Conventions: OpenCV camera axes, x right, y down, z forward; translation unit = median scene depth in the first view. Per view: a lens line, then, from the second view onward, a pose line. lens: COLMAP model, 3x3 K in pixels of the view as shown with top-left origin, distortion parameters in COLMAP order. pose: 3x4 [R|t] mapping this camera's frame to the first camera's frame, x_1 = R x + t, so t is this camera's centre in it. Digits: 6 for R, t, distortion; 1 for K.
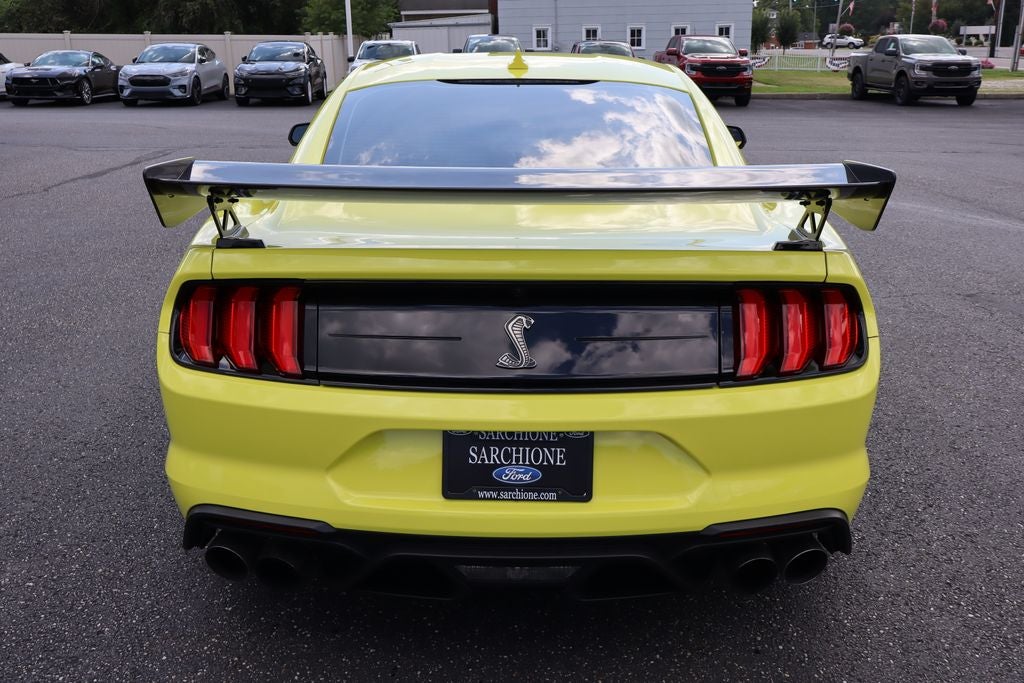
lens RADIAL K [[950.7, 0, 512.0], [0, 950.7, 341.5], [0, 0, 1]] dist [0.095236, -0.165941]
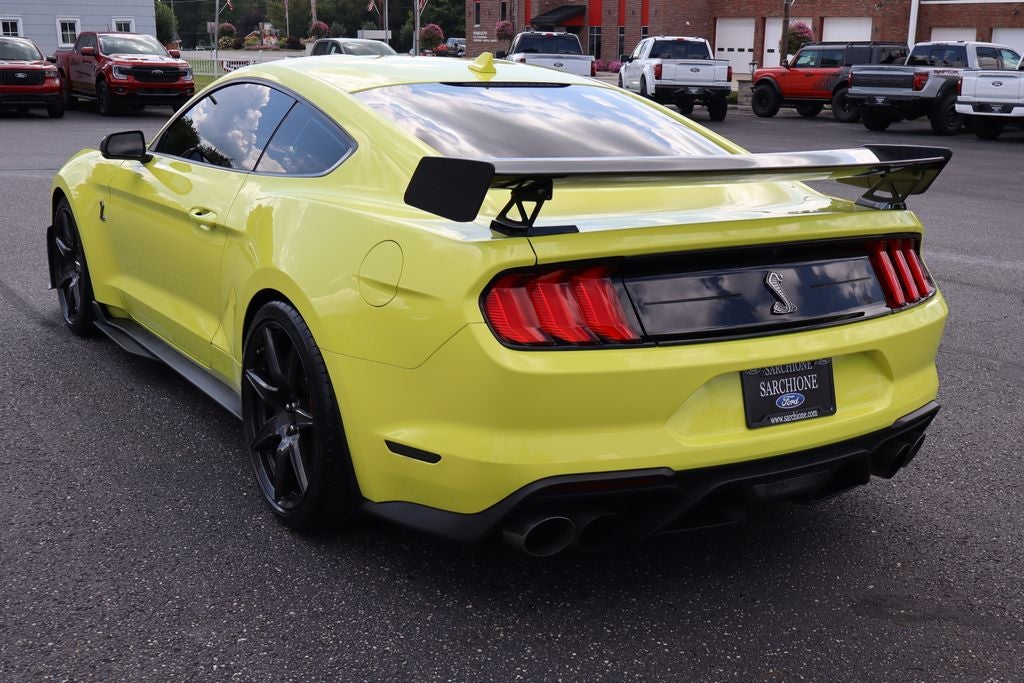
lens RADIAL K [[1196.3, 0, 512.0], [0, 1196.3, 341.5], [0, 0, 1]] dist [-0.004205, -0.036669]
pose [[0.836547, -0.108763, 0.536991, -1.109590], [0.138512, 0.990244, -0.015214, 0.038330], [-0.530097, 0.087107, 0.843451, -0.112297]]
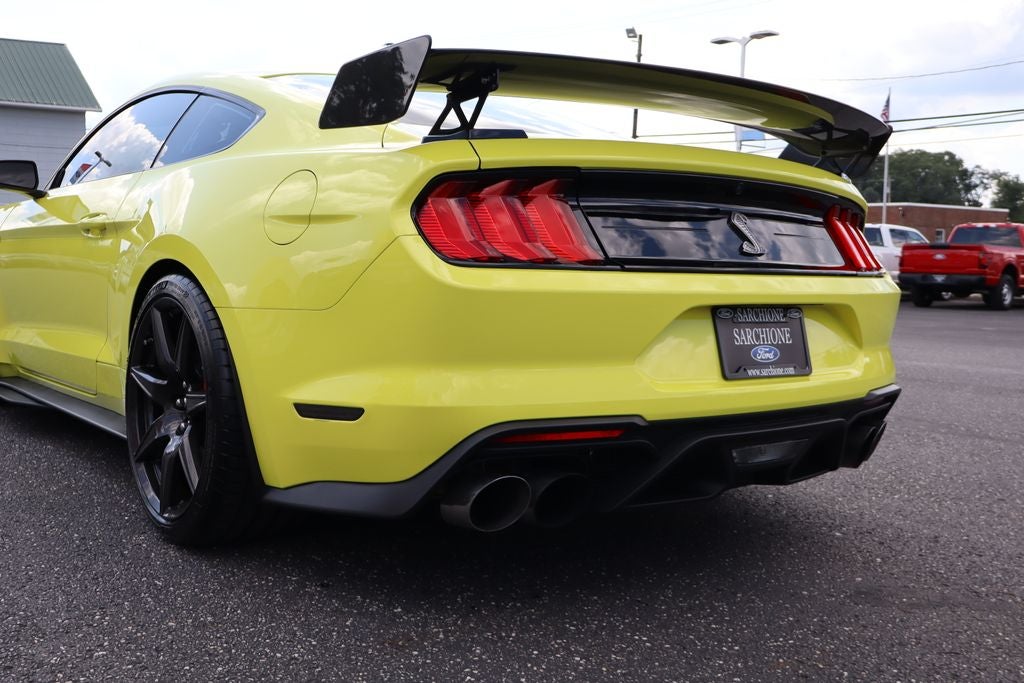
lens RADIAL K [[1012.7, 0, 512.0], [0, 1012.7, 341.5], [0, 0, 1]] dist [-0.003011, 0.012434]
pose [[0.771244, -0.030438, 0.635811, -0.937220], [0.164213, 0.974560, -0.152537, 0.253151], [-0.614993, 0.222052, 0.756622, 0.310870]]
